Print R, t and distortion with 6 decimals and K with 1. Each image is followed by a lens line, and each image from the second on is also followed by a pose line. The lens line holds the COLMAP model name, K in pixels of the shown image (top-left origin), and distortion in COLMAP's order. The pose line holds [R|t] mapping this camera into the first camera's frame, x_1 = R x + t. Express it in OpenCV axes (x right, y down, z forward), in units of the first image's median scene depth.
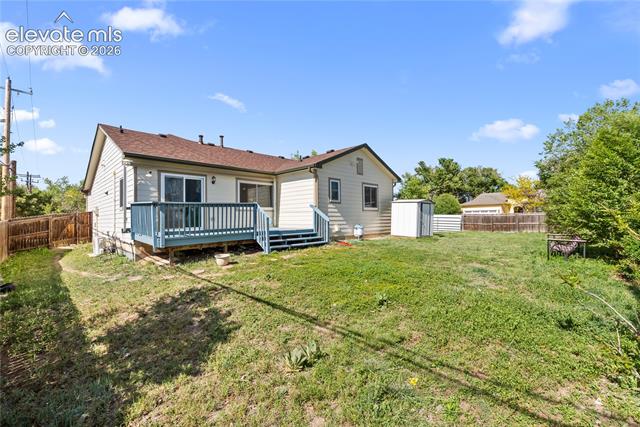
lens RADIAL K [[284.3, 0, 321.1], [0, 284.3, 210.4], [0, 0, 1]] dist [-0.000296, 0.000049]
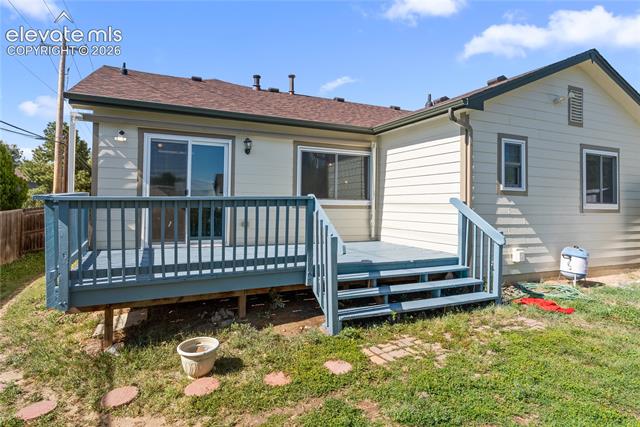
lens RADIAL K [[369.7, 0, 319.3], [0, 369.7, 198.7], [0, 0, 1]] dist [-0.005123, -0.000763]
pose [[0.934733, 0.017935, -0.354897, -0.025680], [-0.012932, 0.999781, 0.016466, -0.024792], [0.355115, -0.010802, 0.934760, 0.407355]]
